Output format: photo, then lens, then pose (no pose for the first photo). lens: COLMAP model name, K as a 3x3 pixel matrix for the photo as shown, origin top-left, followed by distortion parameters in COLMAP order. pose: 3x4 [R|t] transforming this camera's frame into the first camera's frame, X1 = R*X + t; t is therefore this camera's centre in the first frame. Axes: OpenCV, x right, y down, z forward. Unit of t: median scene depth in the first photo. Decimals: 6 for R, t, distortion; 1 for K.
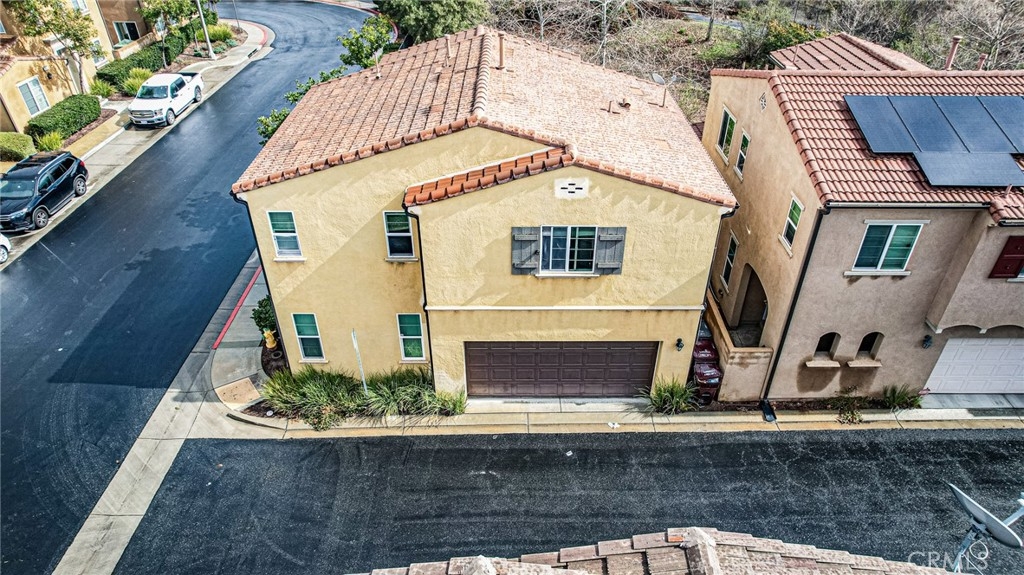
lens RADIAL K [[654.1, 0, 517.7], [0, 654.1, 289.1], [0, 0, 1]] dist [-0.070024, 0.062669]
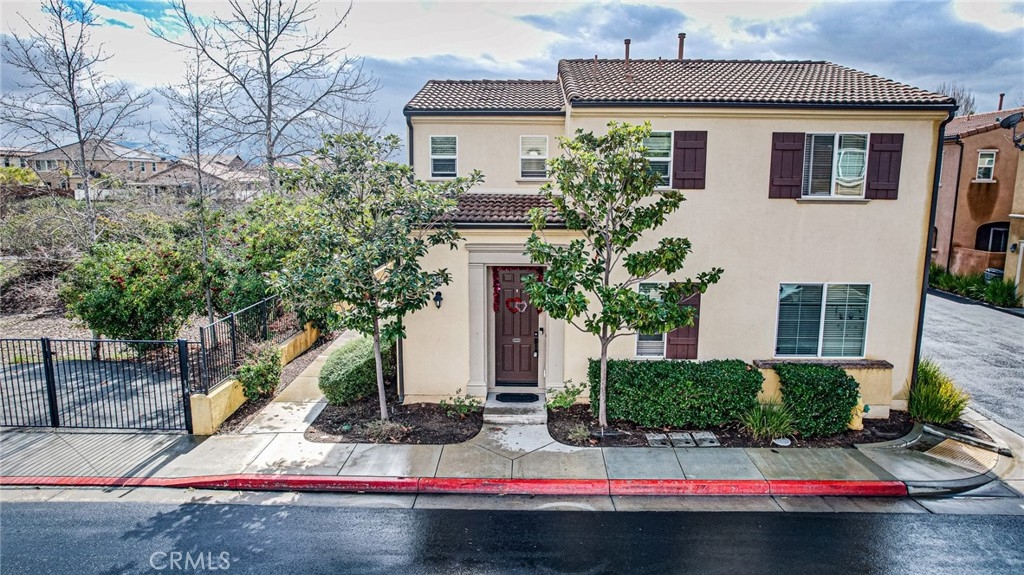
lens RADIAL K [[654.1, 0, 516.4], [0, 654.1, 291.0], [0, 0, 1]] dist [-0.070024, 0.062669]
pose [[0.031583, -0.168144, 0.985256, -1.145497], [0.571307, 0.811881, 0.120242, -0.329635], [-0.820129, 0.559086, 0.121703, 1.304896]]
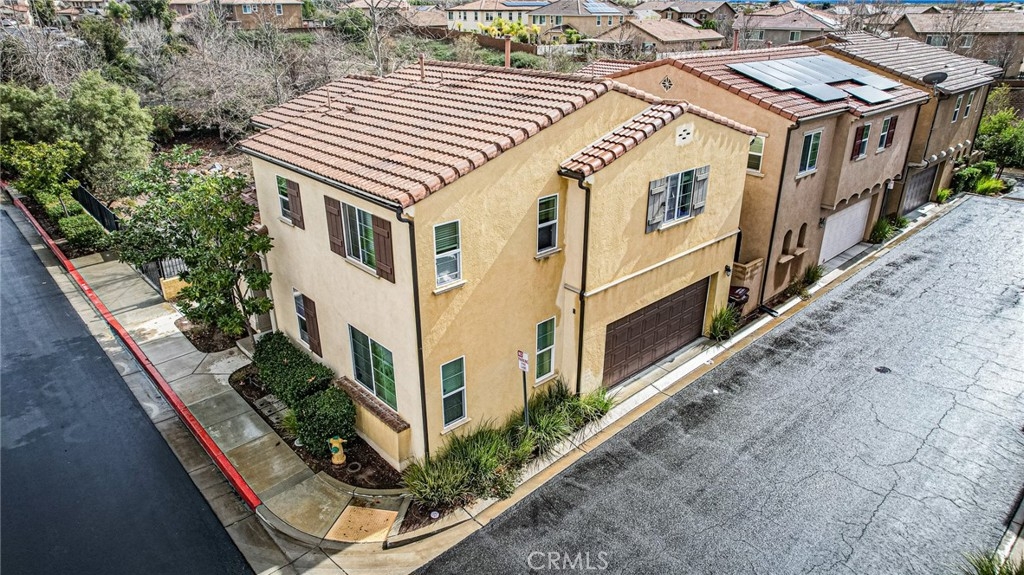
lens RADIAL K [[654.1, 0, 508.5], [0, 654.1, 286.3], [0, 0, 1]] dist [-0.070024, 0.062669]
pose [[0.739200, -0.271342, 0.616406, -0.743429], [0.388892, 0.919213, -0.061725, 0.029946], [-0.549860, 0.285343, 0.785005, 0.303519]]
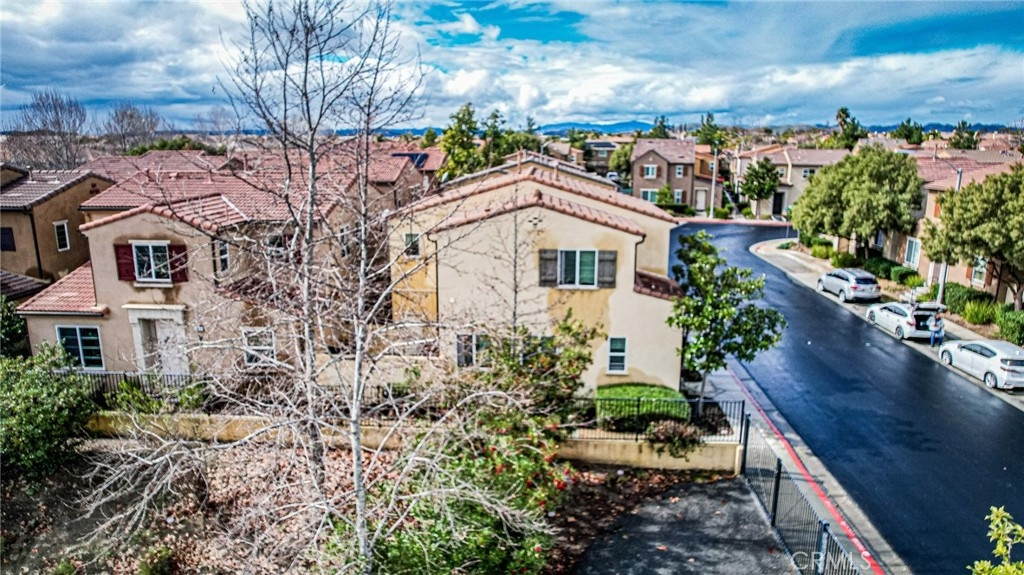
lens RADIAL K [[654.1, 0, 515.8], [0, 654.1, 290.8], [0, 0, 1]] dist [-0.070024, 0.062669]
pose [[-0.998819, -0.011392, 0.047233, -0.099239], [0.027391, 0.670914, 0.741029, -1.366544], [-0.040131, 0.741448, -0.669809, 2.330987]]
